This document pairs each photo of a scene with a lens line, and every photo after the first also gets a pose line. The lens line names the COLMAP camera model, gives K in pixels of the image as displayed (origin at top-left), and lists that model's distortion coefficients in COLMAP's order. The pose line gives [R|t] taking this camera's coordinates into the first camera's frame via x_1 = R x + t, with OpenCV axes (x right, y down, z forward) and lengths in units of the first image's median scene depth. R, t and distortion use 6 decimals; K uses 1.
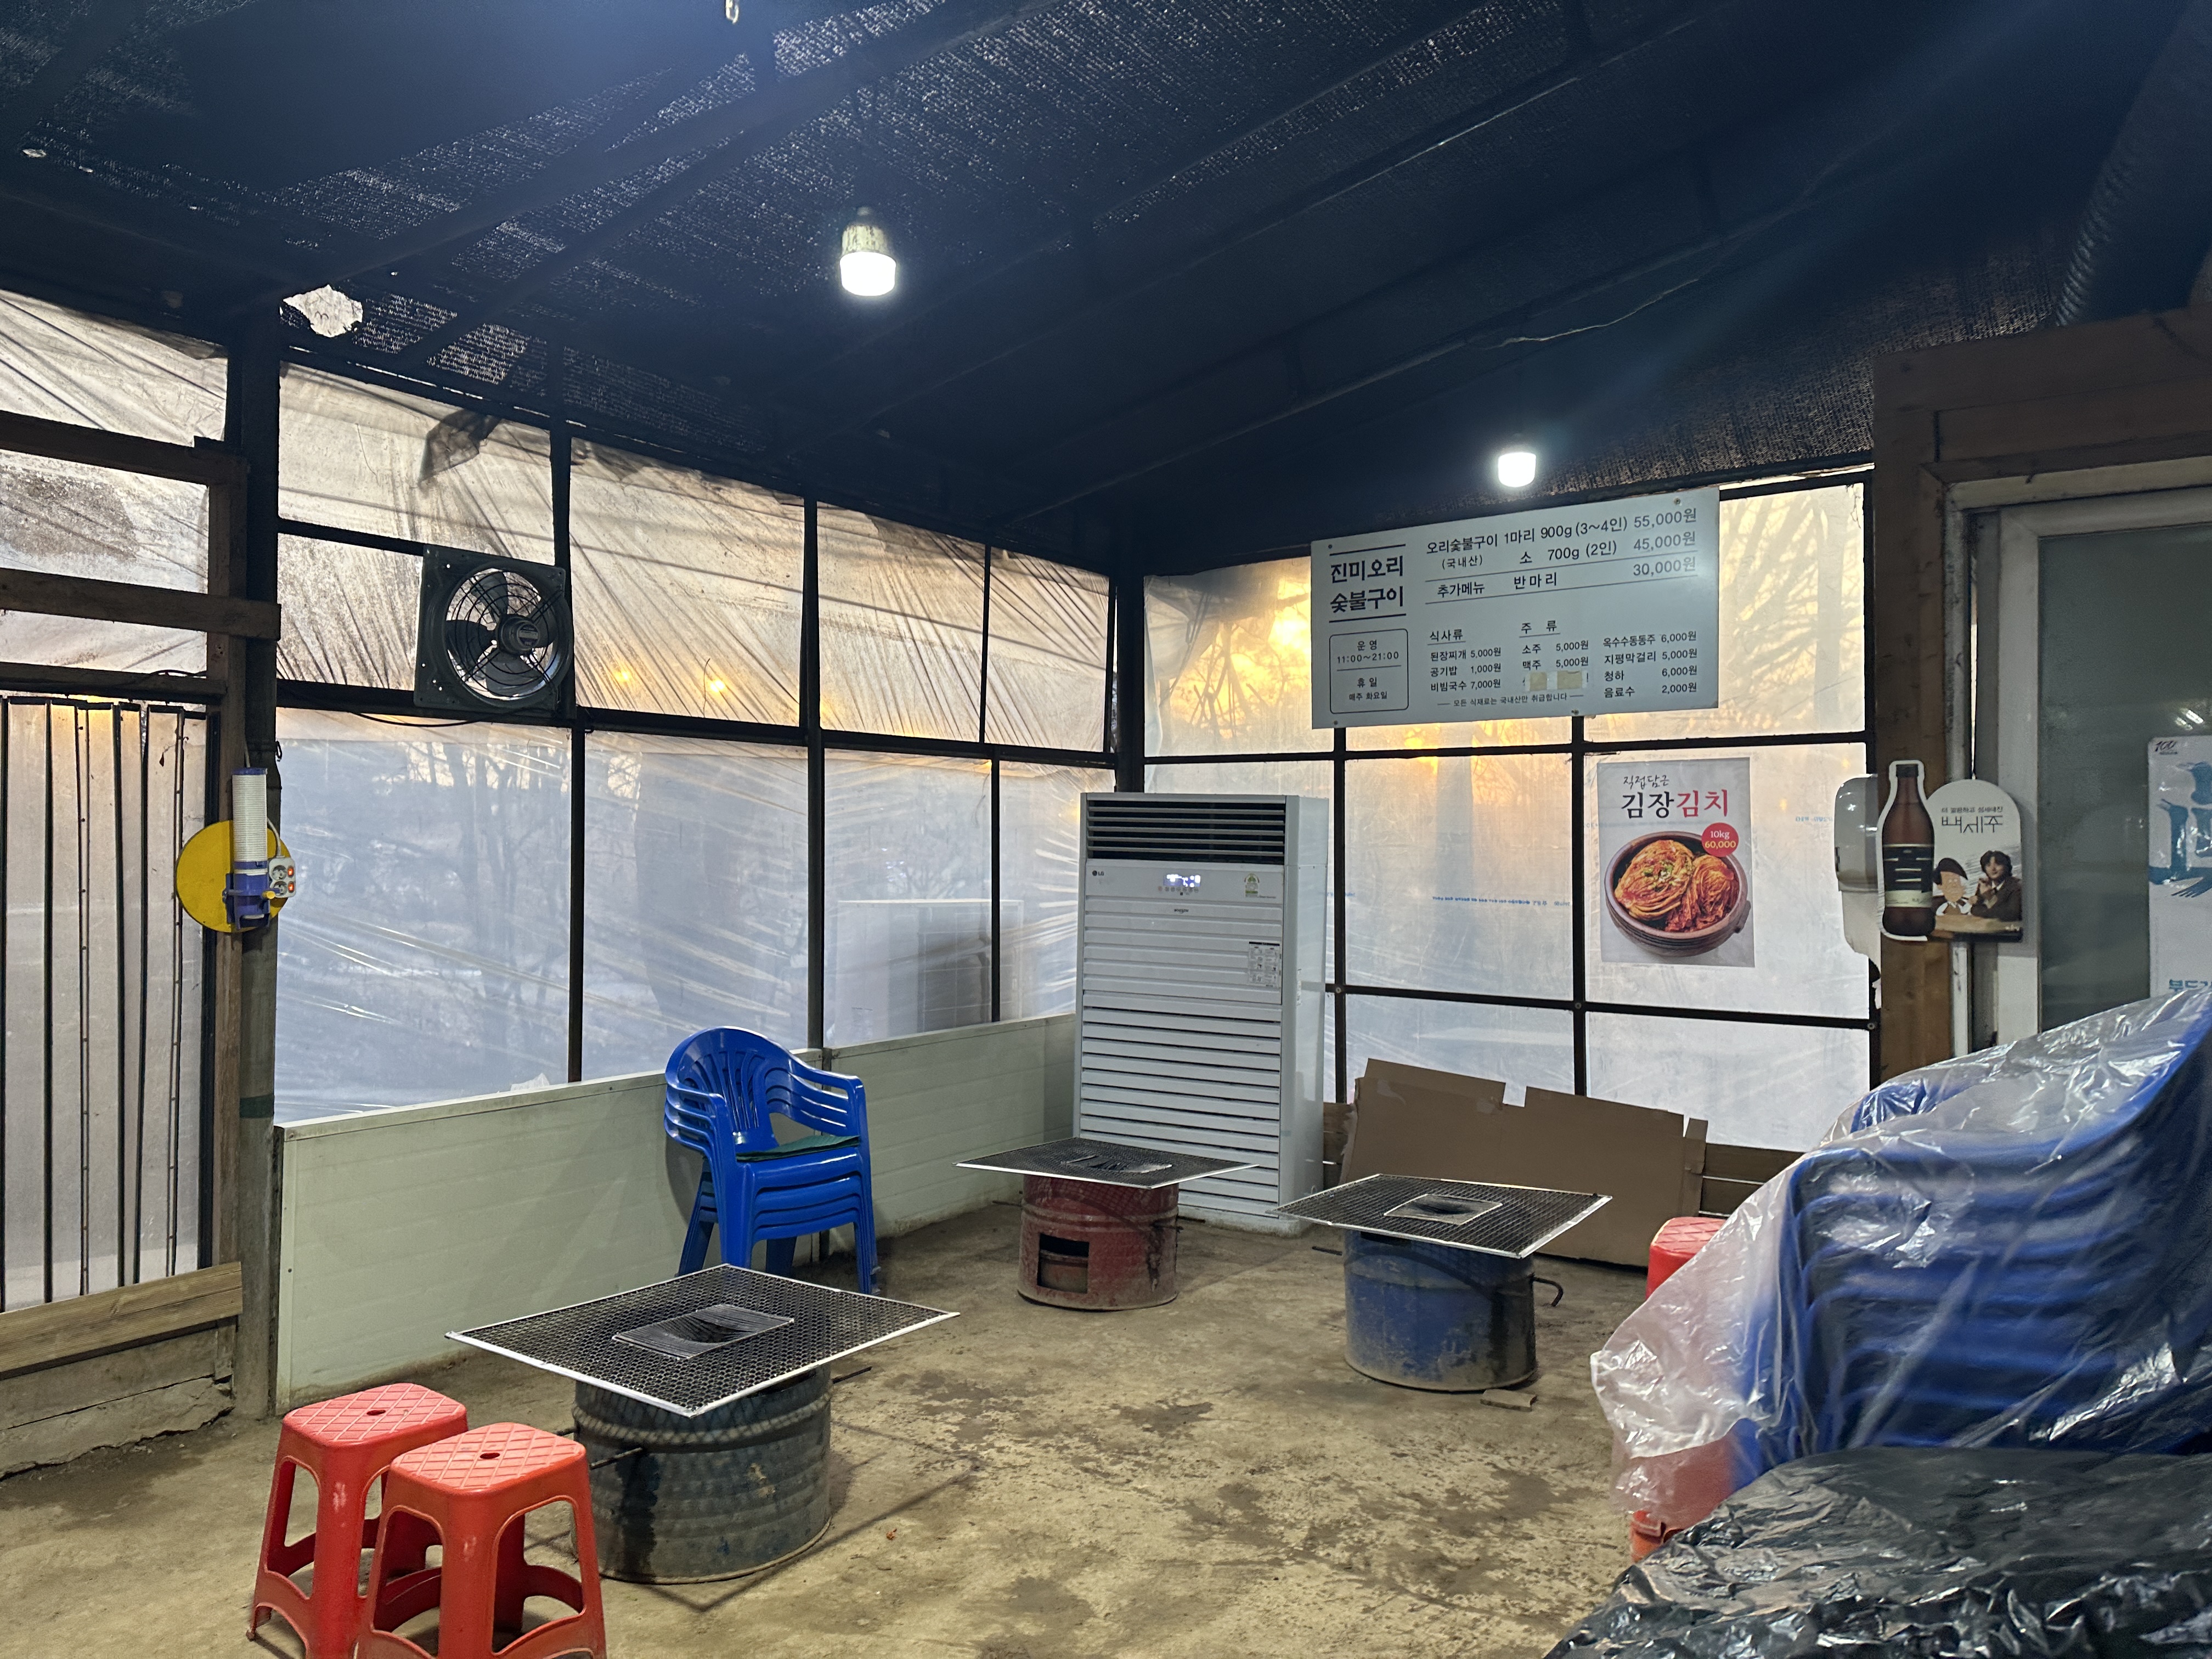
lens RADIAL K [[1560.3, 0, 1110.1], [0, 1560.3, 830.3], [0, 0, 1]] dist [0.003461, 0.000209]
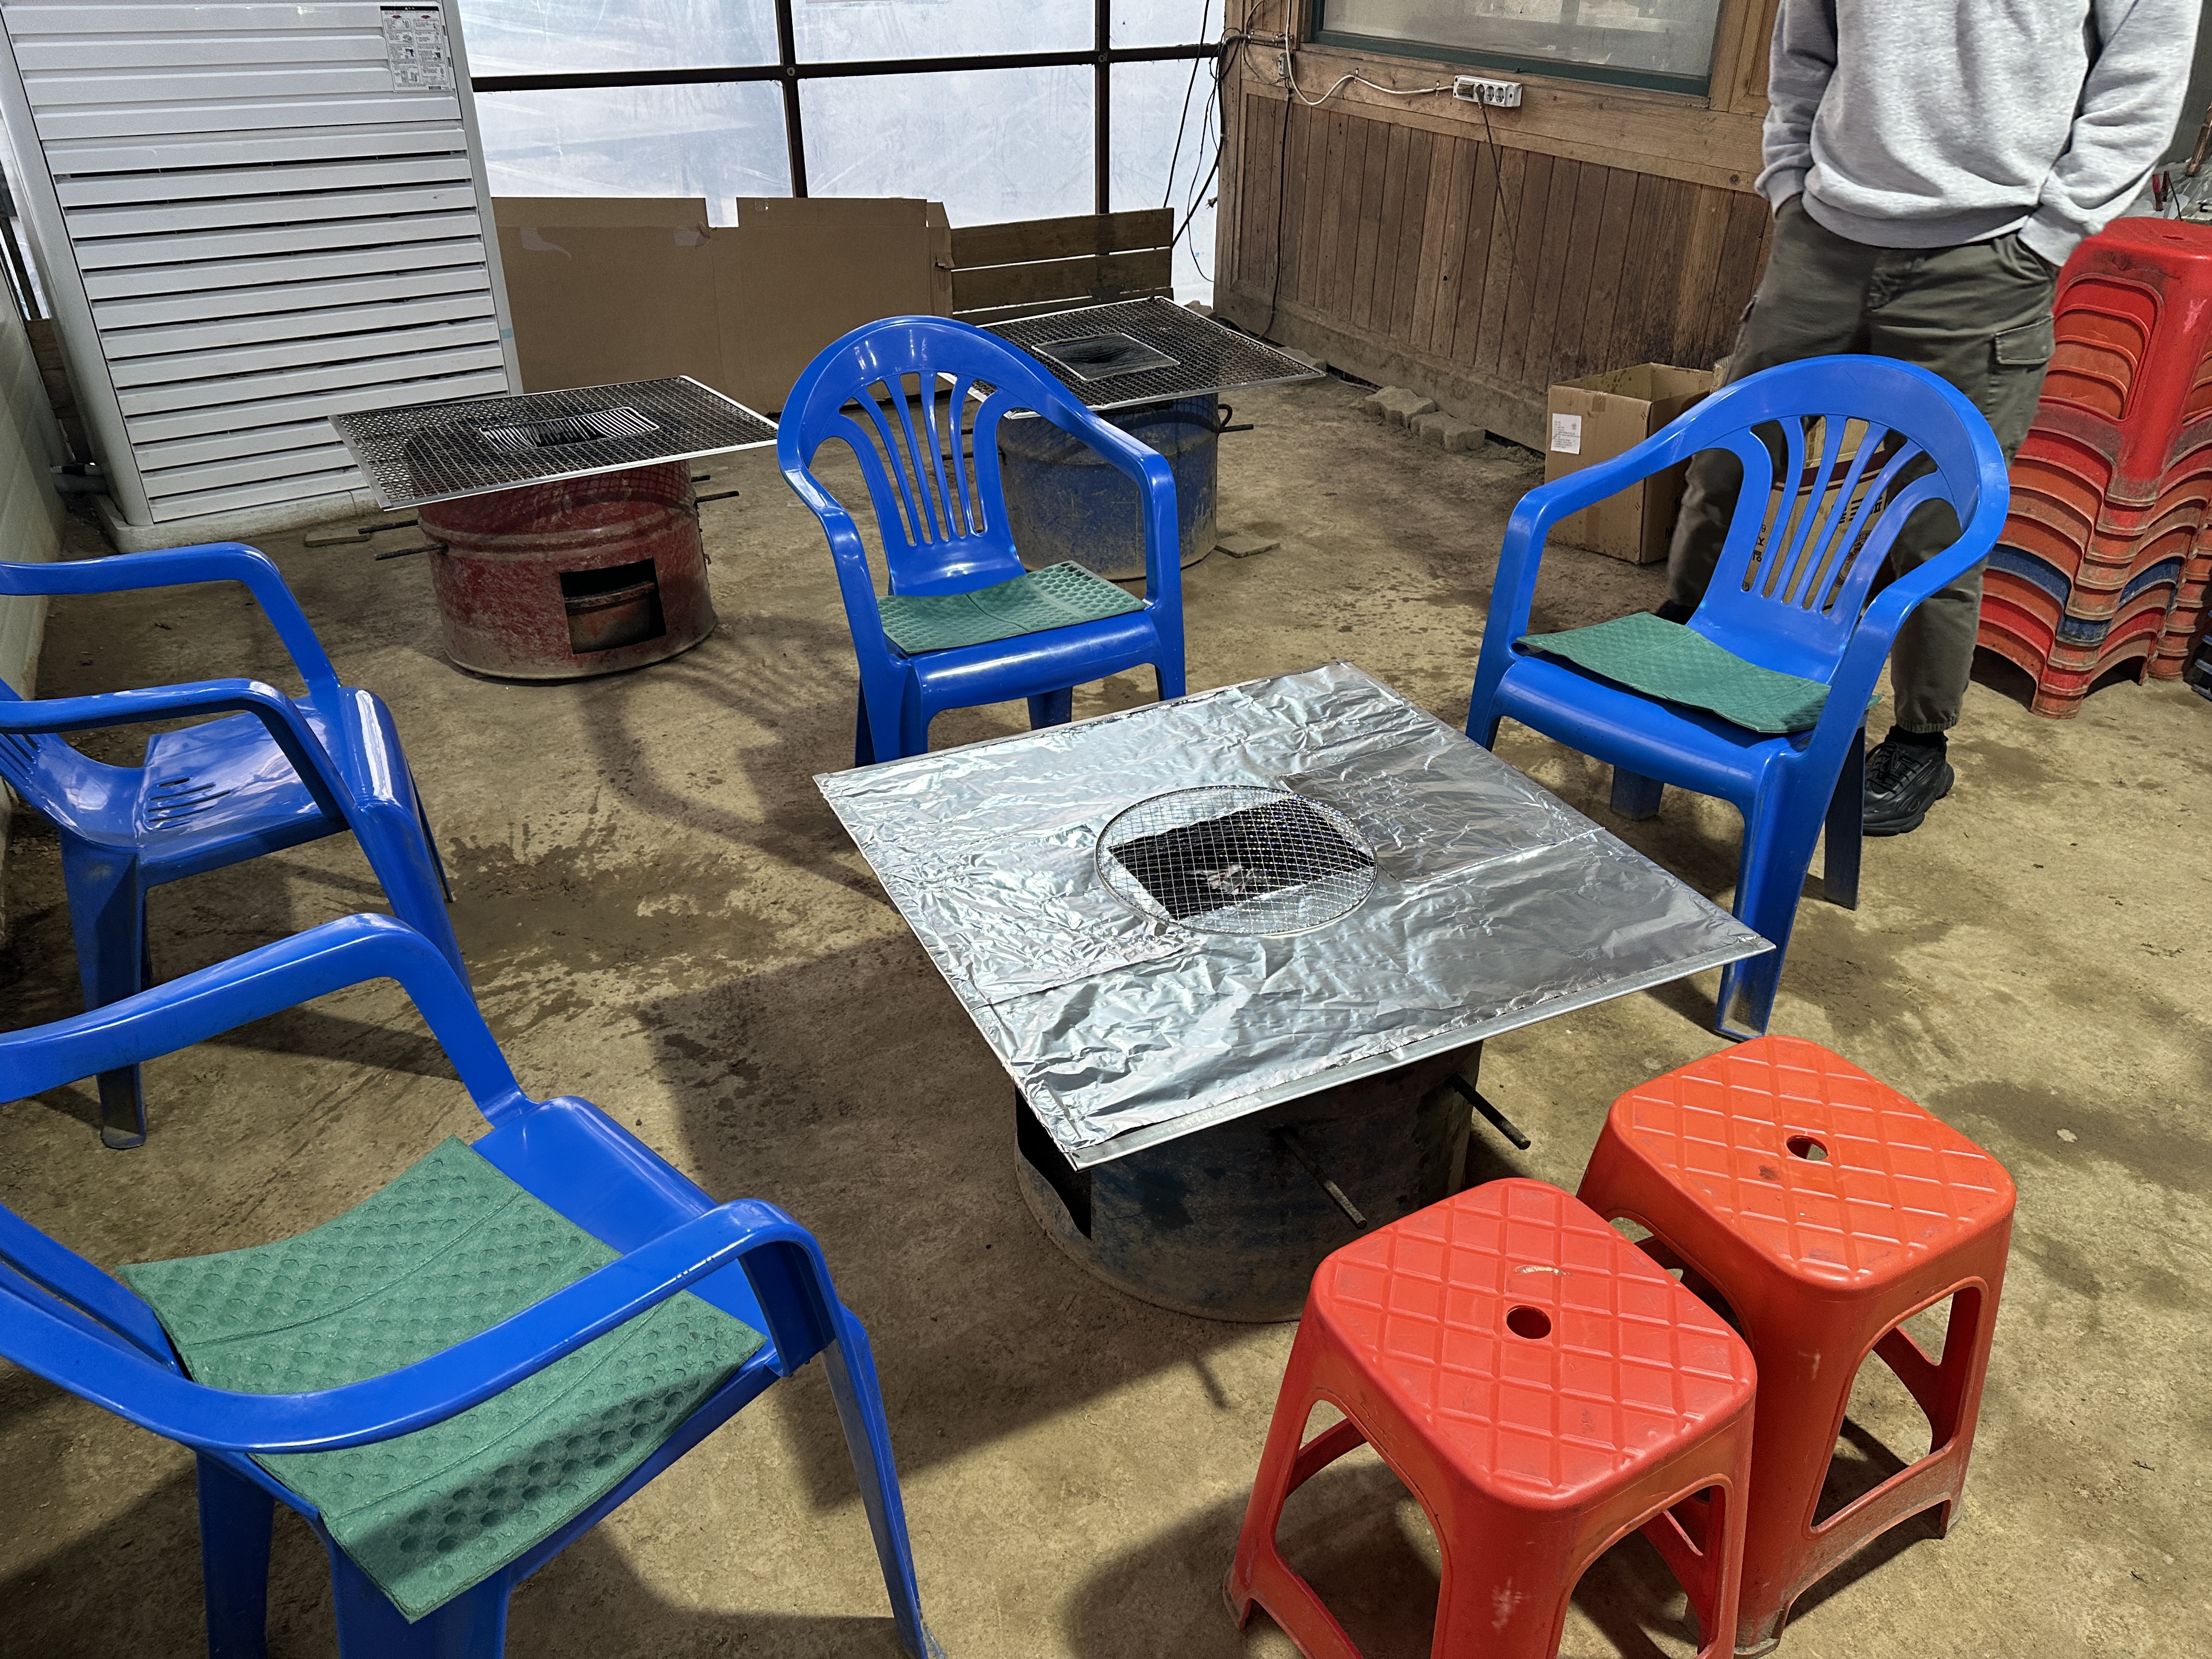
lens RADIAL K [[1560.3, 0, 1105.7], [0, 1560.3, 834.4], [0, 0, 1]] dist [0.003461, 0.000209]
pose [[0.470510, -0.465693, 0.749500, -0.365597], [-0.004974, 0.847980, 0.530005, 0.023849], [-0.882380, -0.253101, 0.396667, 0.469719]]
